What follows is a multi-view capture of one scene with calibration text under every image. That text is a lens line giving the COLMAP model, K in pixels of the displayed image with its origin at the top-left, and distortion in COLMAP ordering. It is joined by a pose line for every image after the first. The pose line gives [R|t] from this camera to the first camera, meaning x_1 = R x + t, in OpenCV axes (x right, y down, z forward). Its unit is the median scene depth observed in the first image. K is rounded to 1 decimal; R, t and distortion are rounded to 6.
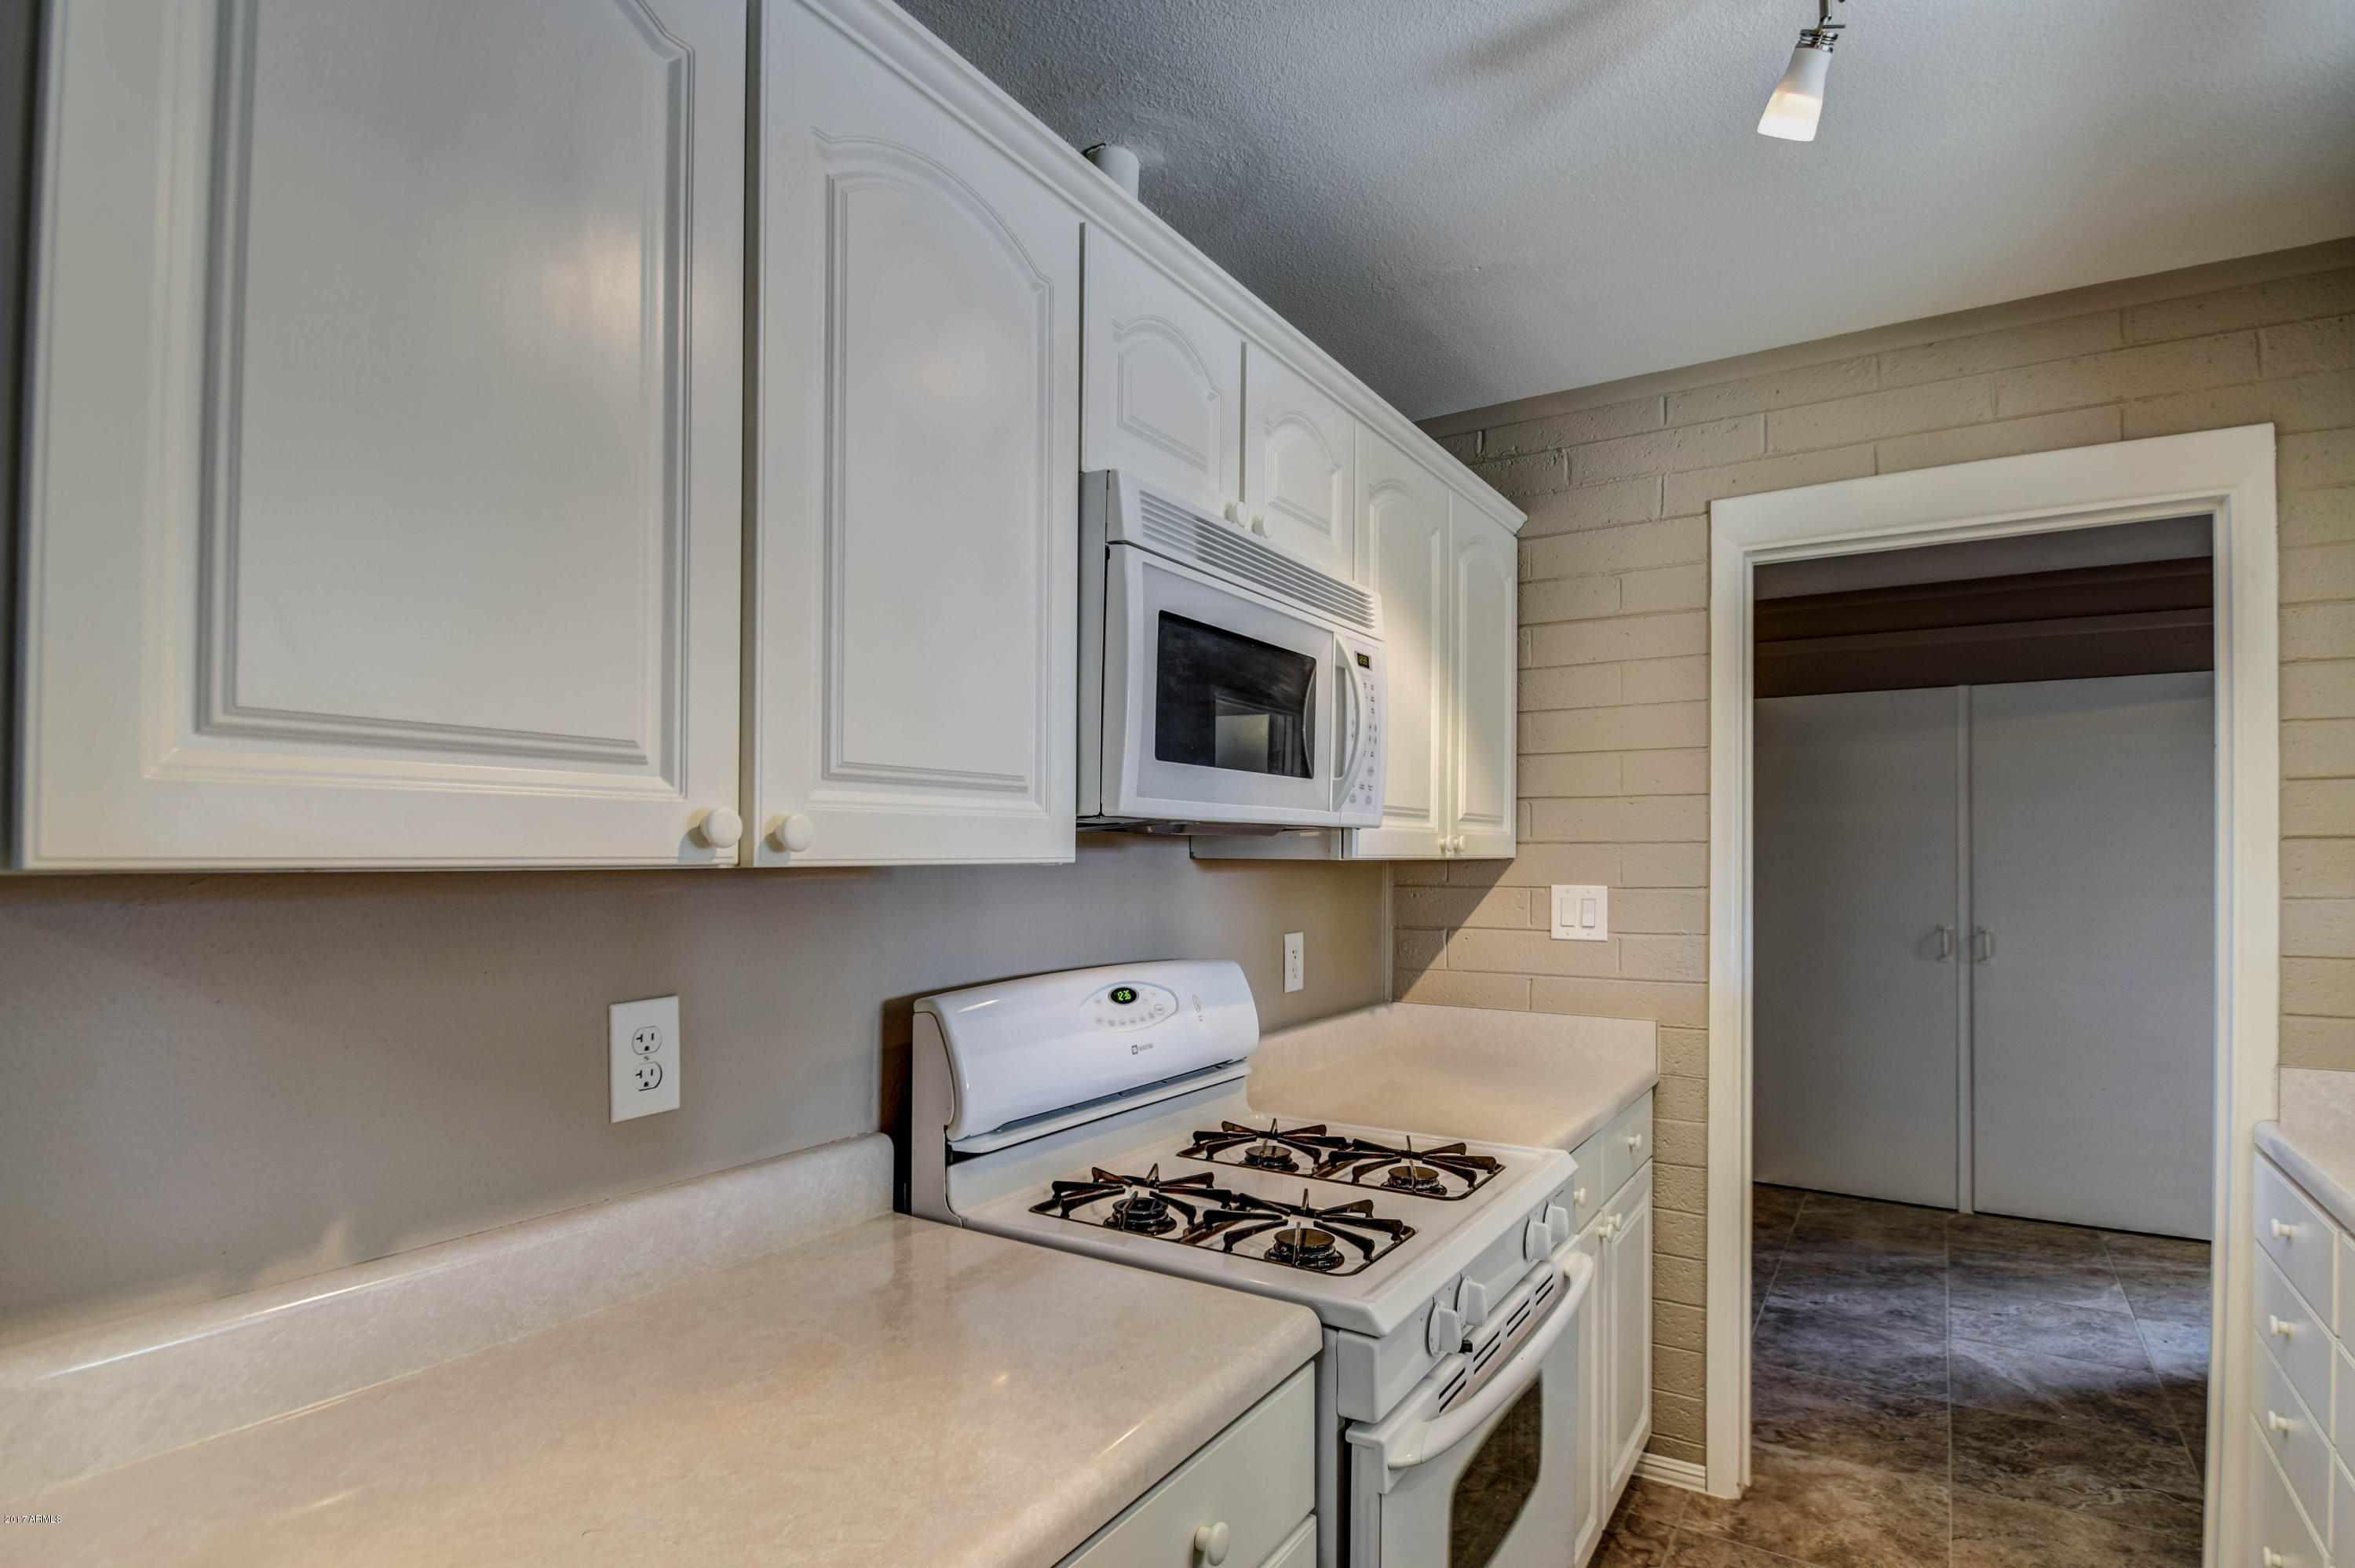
lens RADIAL K [[1185.7, 0, 1186.4], [0, 1185.7, 842.6], [0, 0, 1]] dist [0.005167, -0.019025]
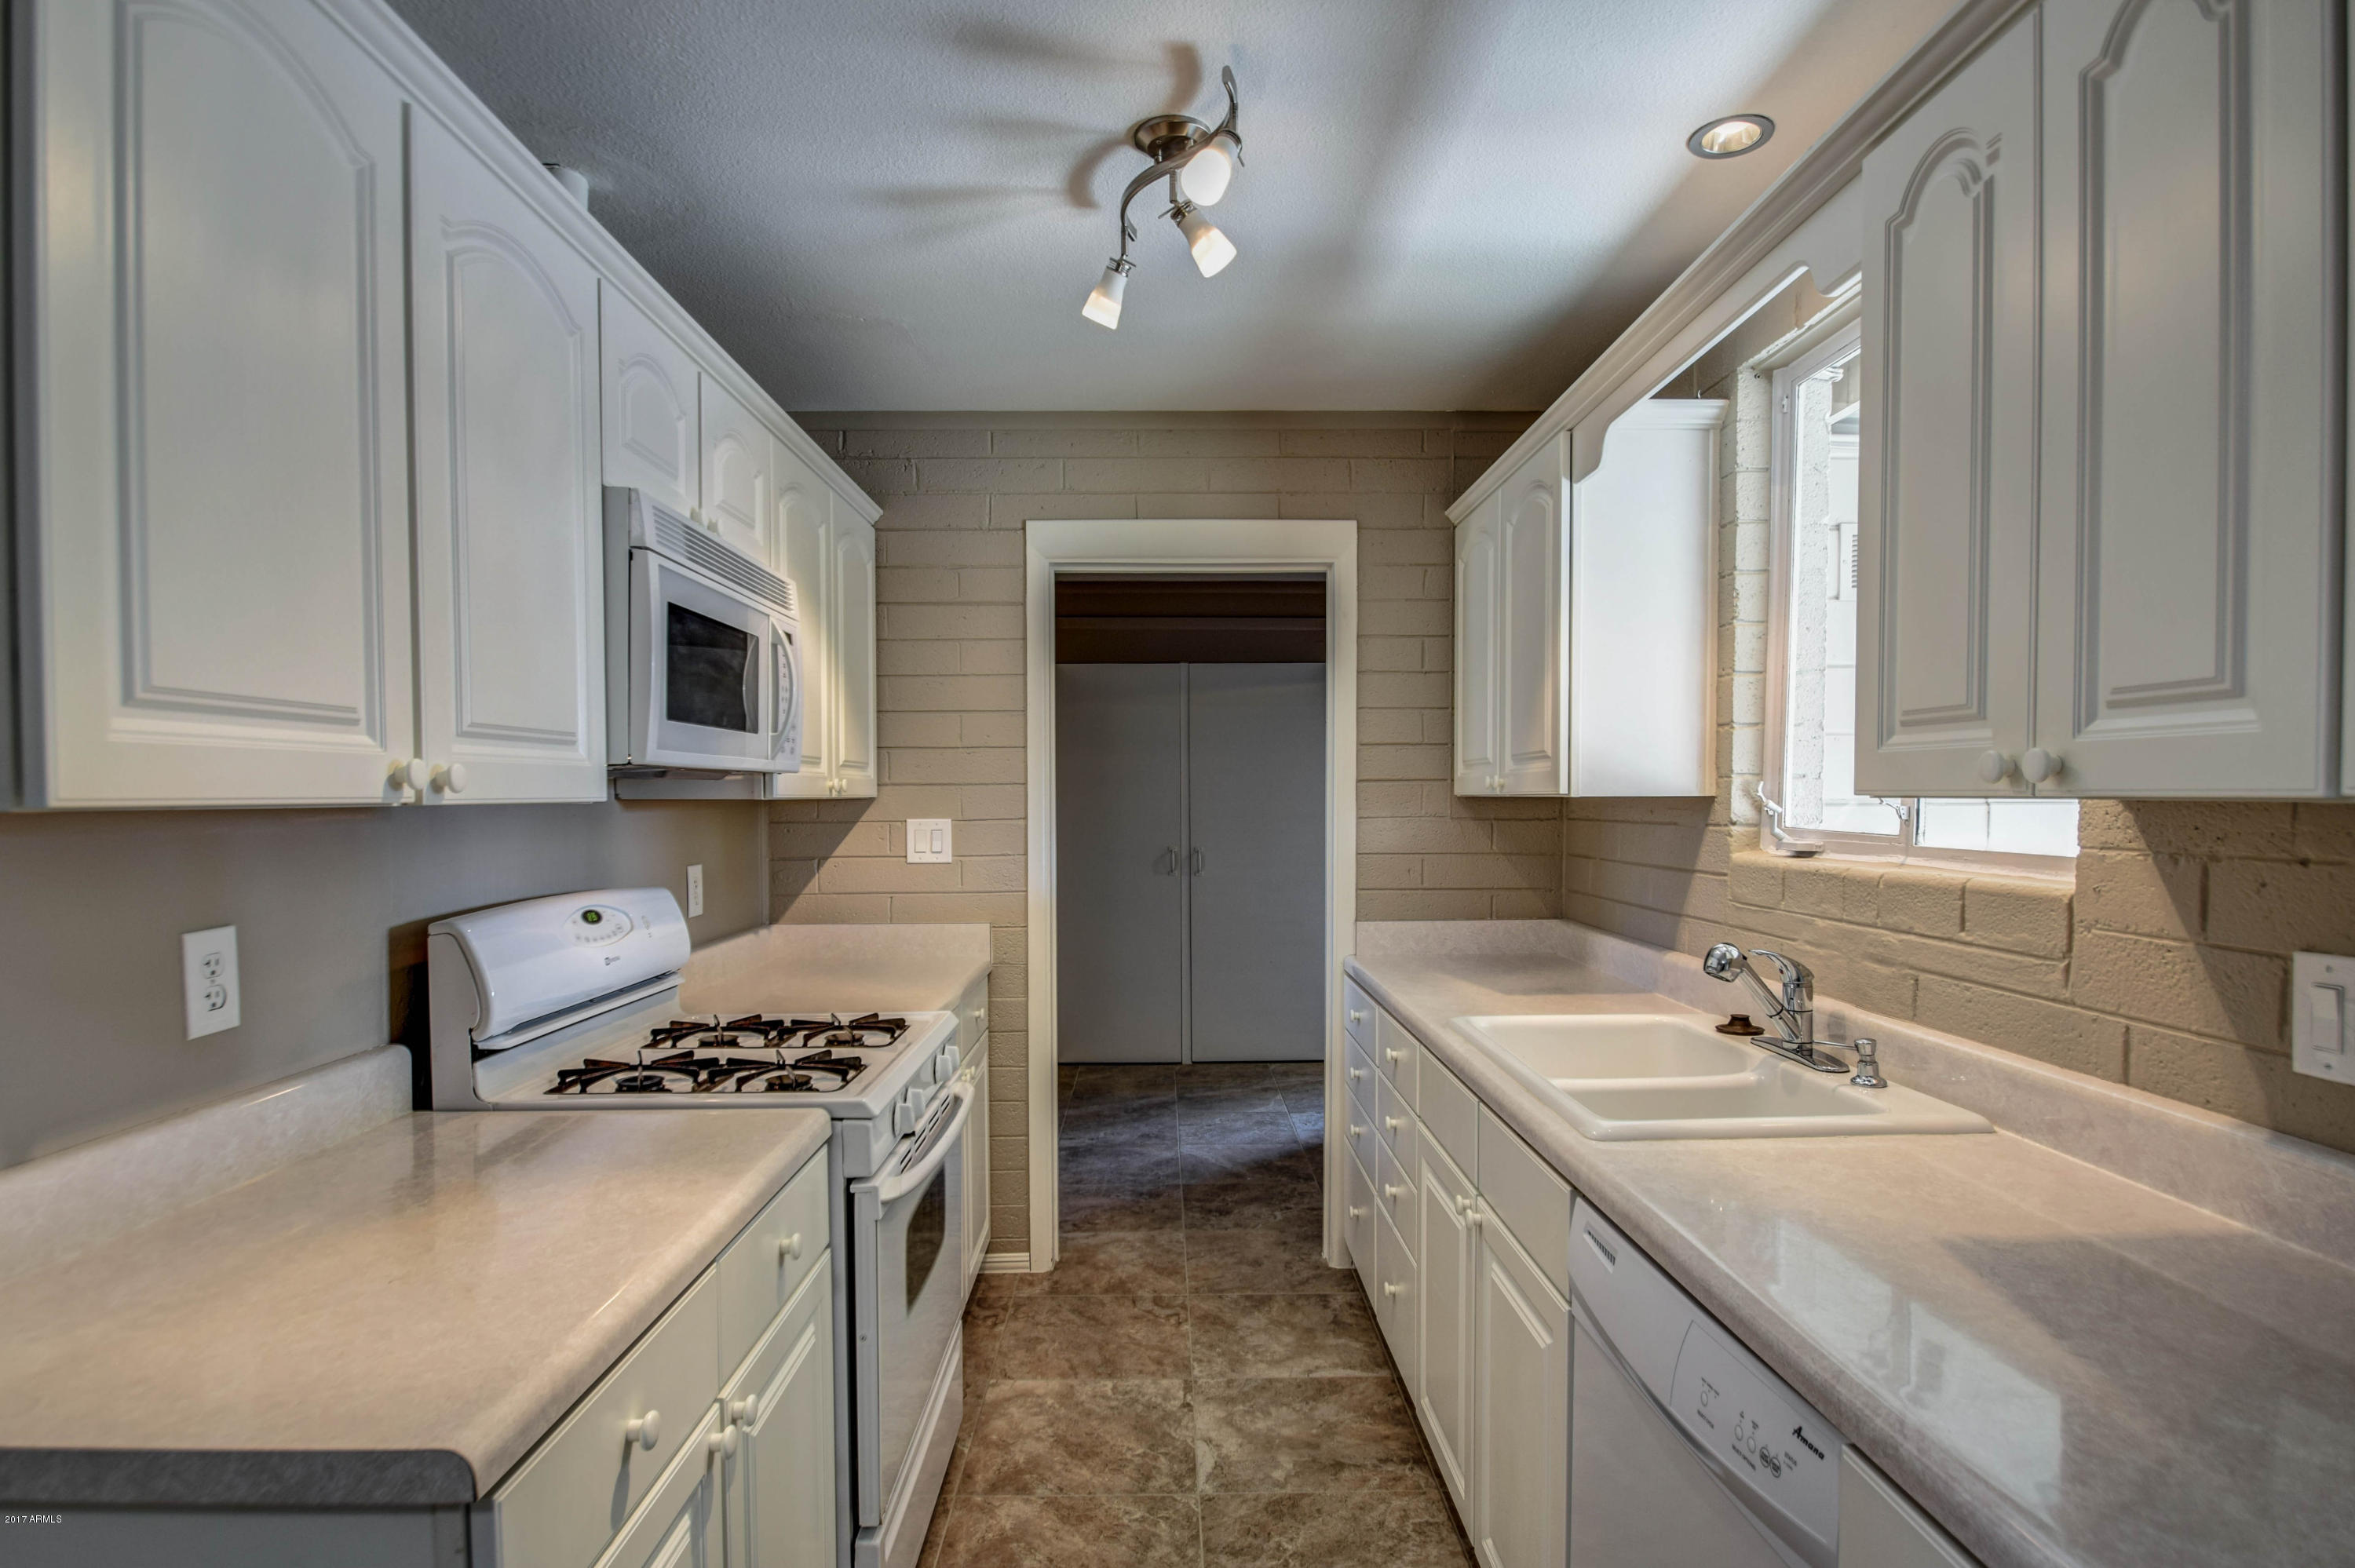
lens RADIAL K [[1214.3, 0, 1183.7], [0, 1214.3, 839.8], [0, 0, 1]] dist [-0.002280, -0.015989]
pose [[0.833314, -0.026871, 0.552147, -0.150583], [0.001533, 0.998926, 0.046300, -0.000460], [-0.552798, -0.037736, 0.832460, -0.205586]]
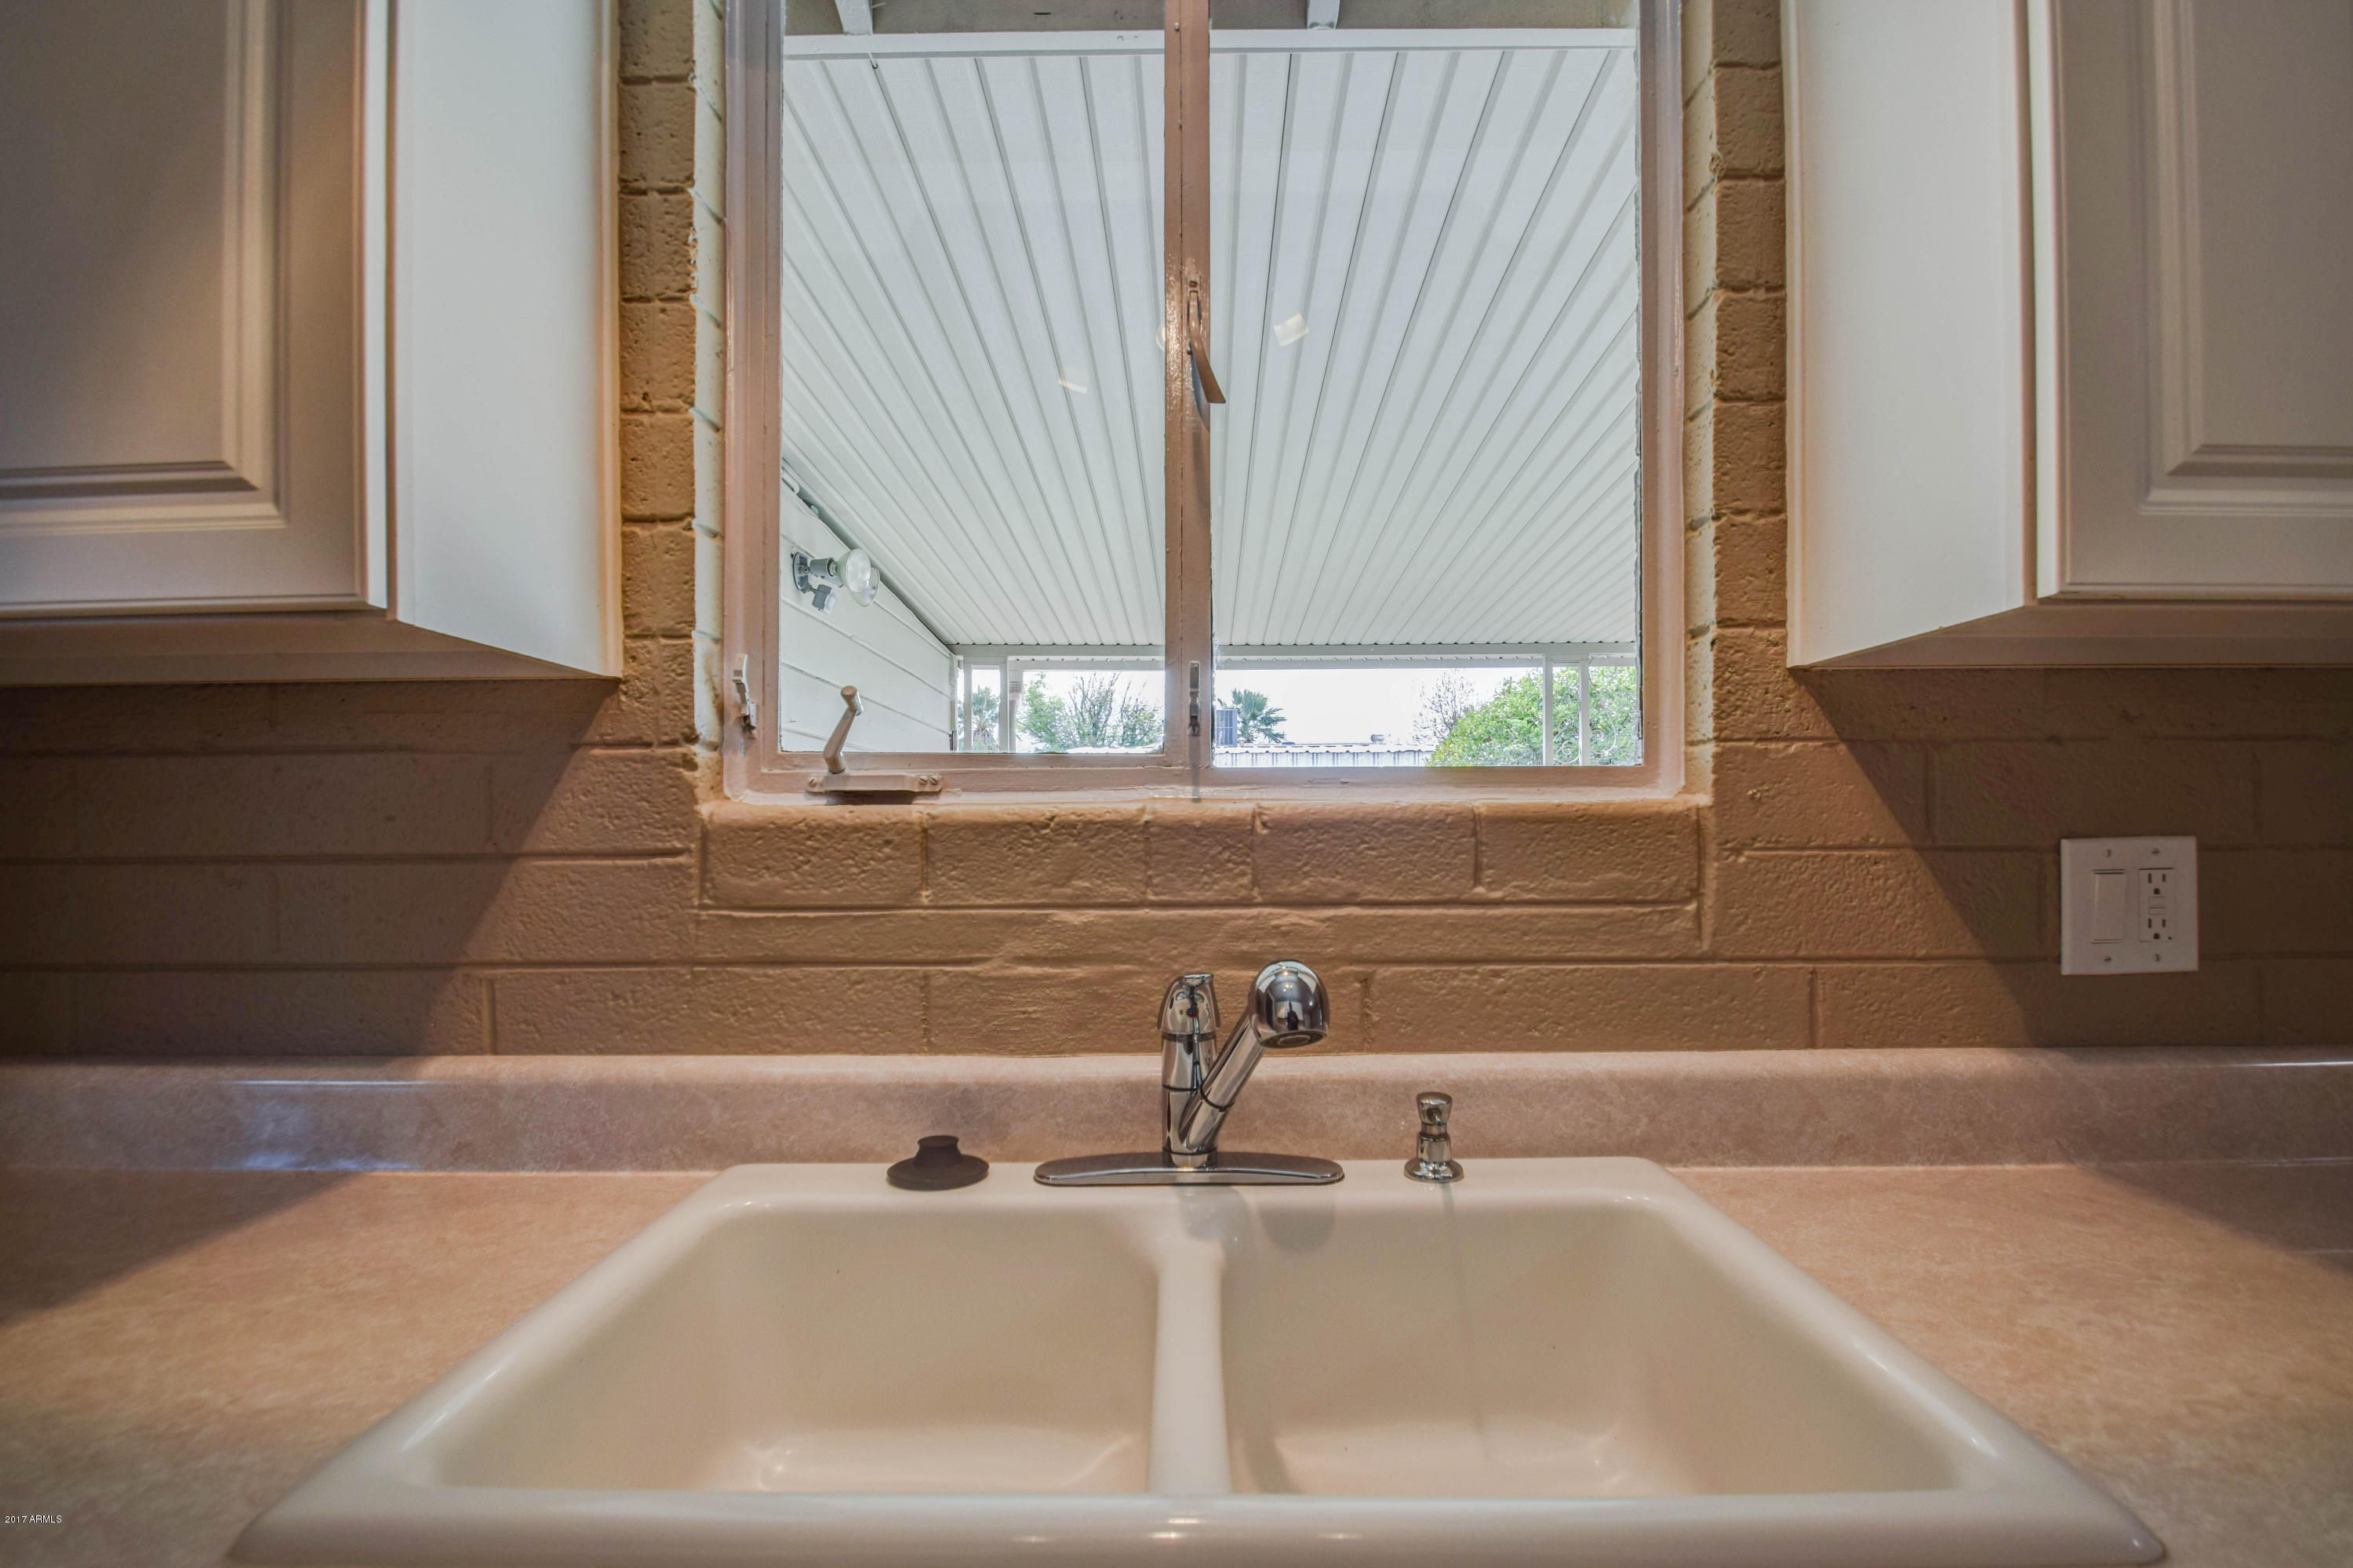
lens RADIAL K [[1184.9, 0, 1185.4], [0, 1184.9, 842.5], [0, 0, 1]] dist [0.005167, -0.019025]
pose [[-0.524263, -0.004662, 0.851544, 0.264872], [-0.003275, 0.999989, 0.003458, 0.064016], [-0.851550, -0.000976, -0.524272, 0.399568]]
